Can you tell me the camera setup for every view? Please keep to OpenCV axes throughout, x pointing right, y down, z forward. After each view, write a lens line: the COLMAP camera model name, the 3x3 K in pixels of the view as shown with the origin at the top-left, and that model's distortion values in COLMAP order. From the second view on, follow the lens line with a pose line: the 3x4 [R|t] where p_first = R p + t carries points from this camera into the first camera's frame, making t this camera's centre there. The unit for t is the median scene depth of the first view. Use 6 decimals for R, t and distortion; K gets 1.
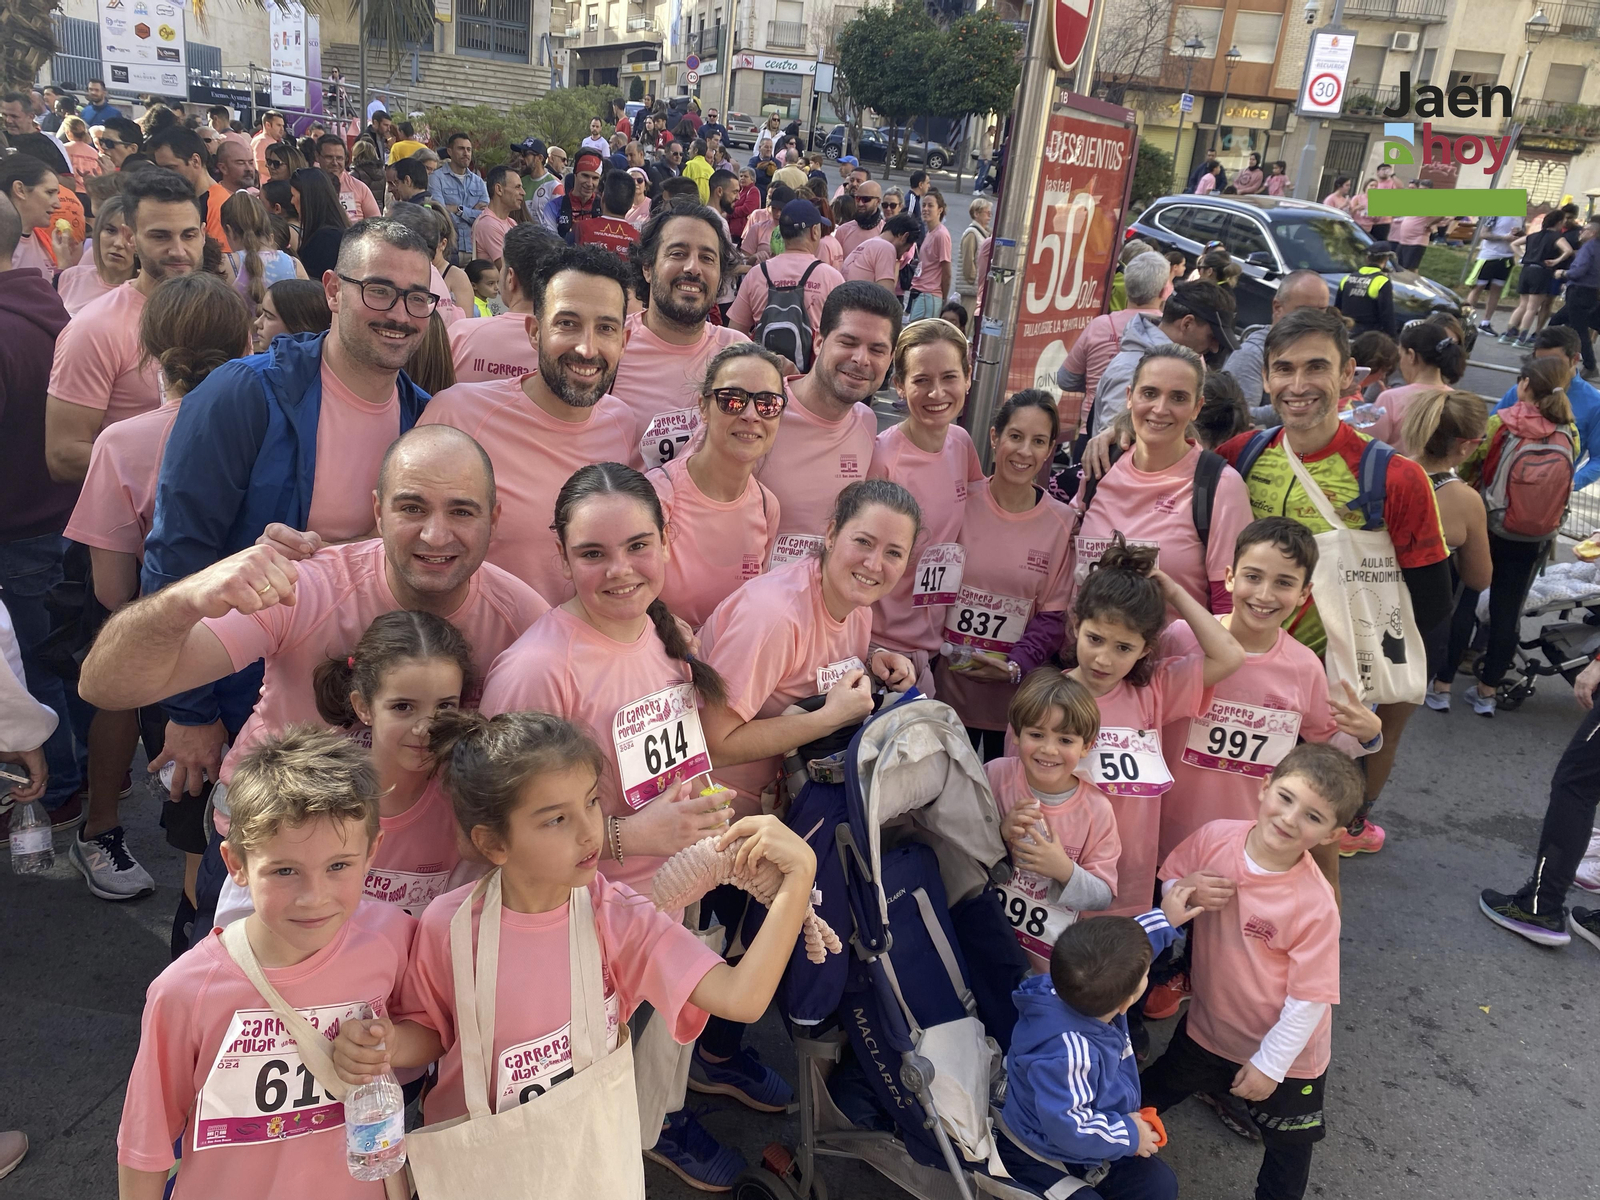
lens RADIAL K [[1236.6, 0, 785.6], [0, 1236.6, 591.4], [0, 0, 1]] dist [0.016963, -0.008506]
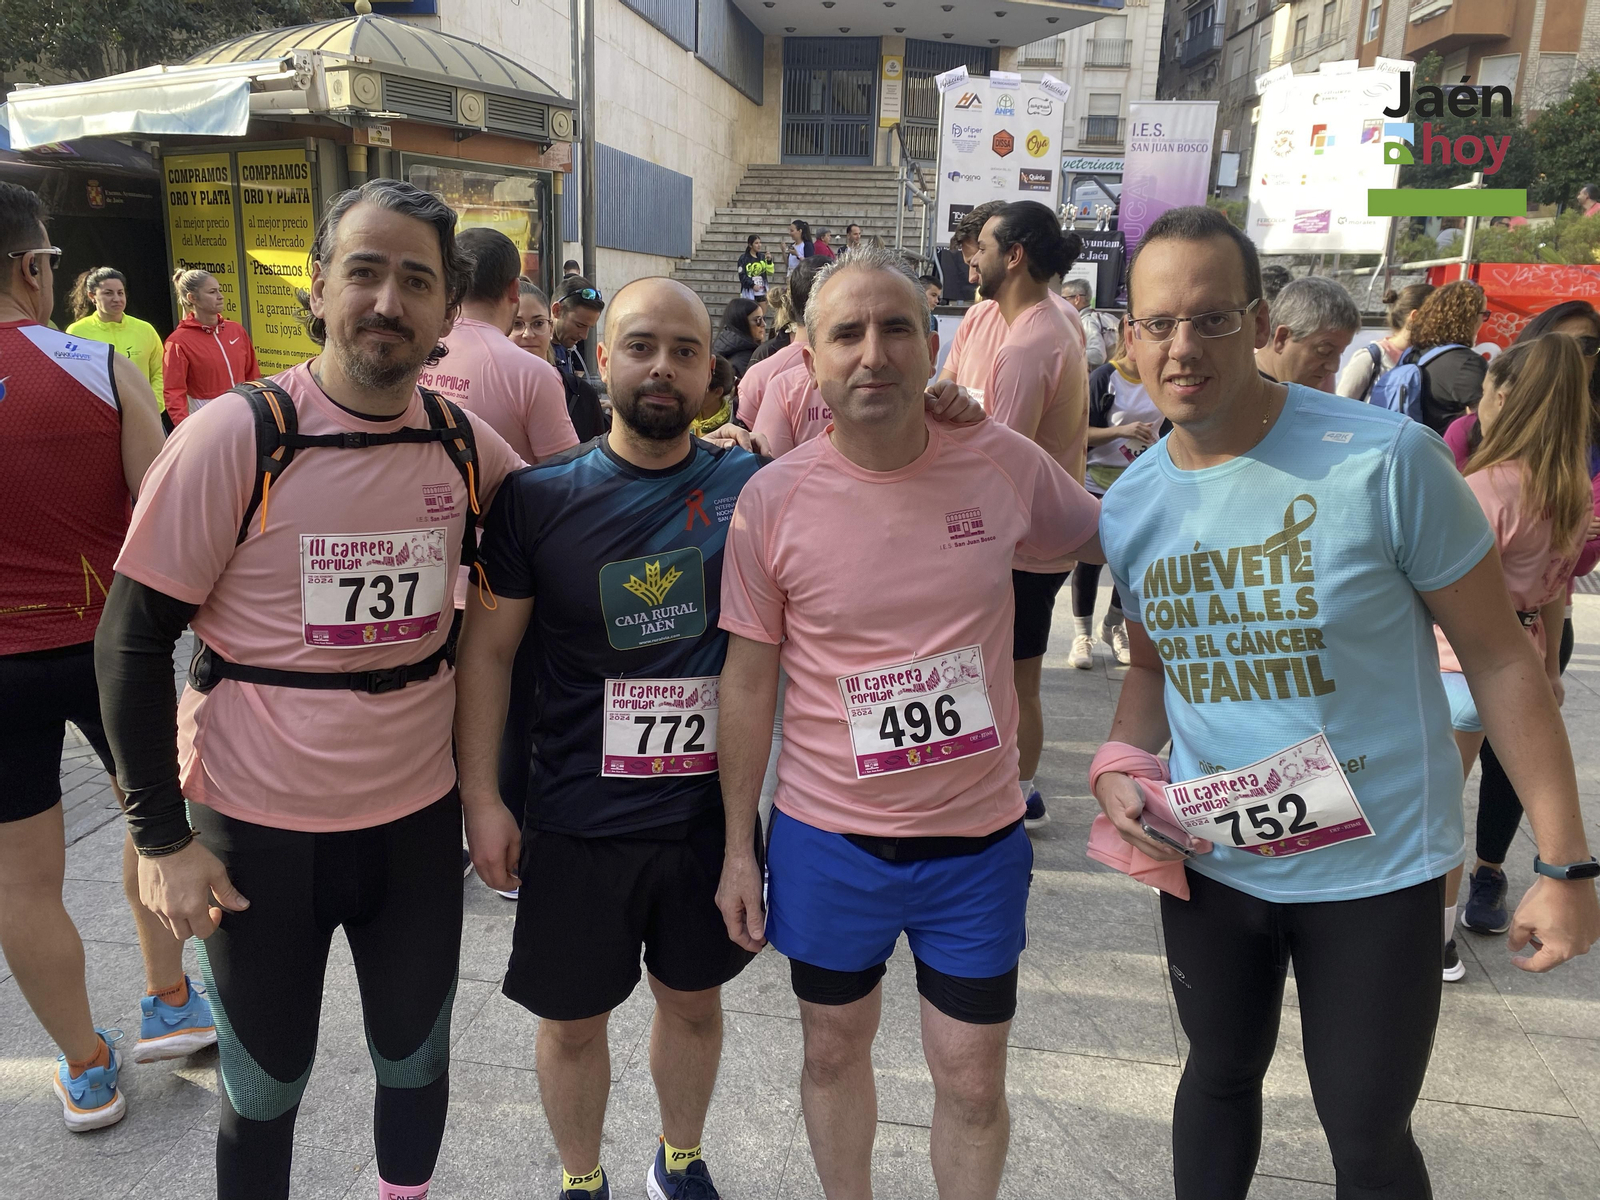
lens RADIAL K [[1236.6, 0, 794.6], [0, 1236.6, 584.7], [0, 0, 1]] dist [0.016963, -0.008506]
pose [[0.997278, -0.070761, 0.020747, -0.309277], [0.072178, 0.994323, -0.078184, -0.099691], [-0.015097, 0.079469, 0.996723, 0.211977]]
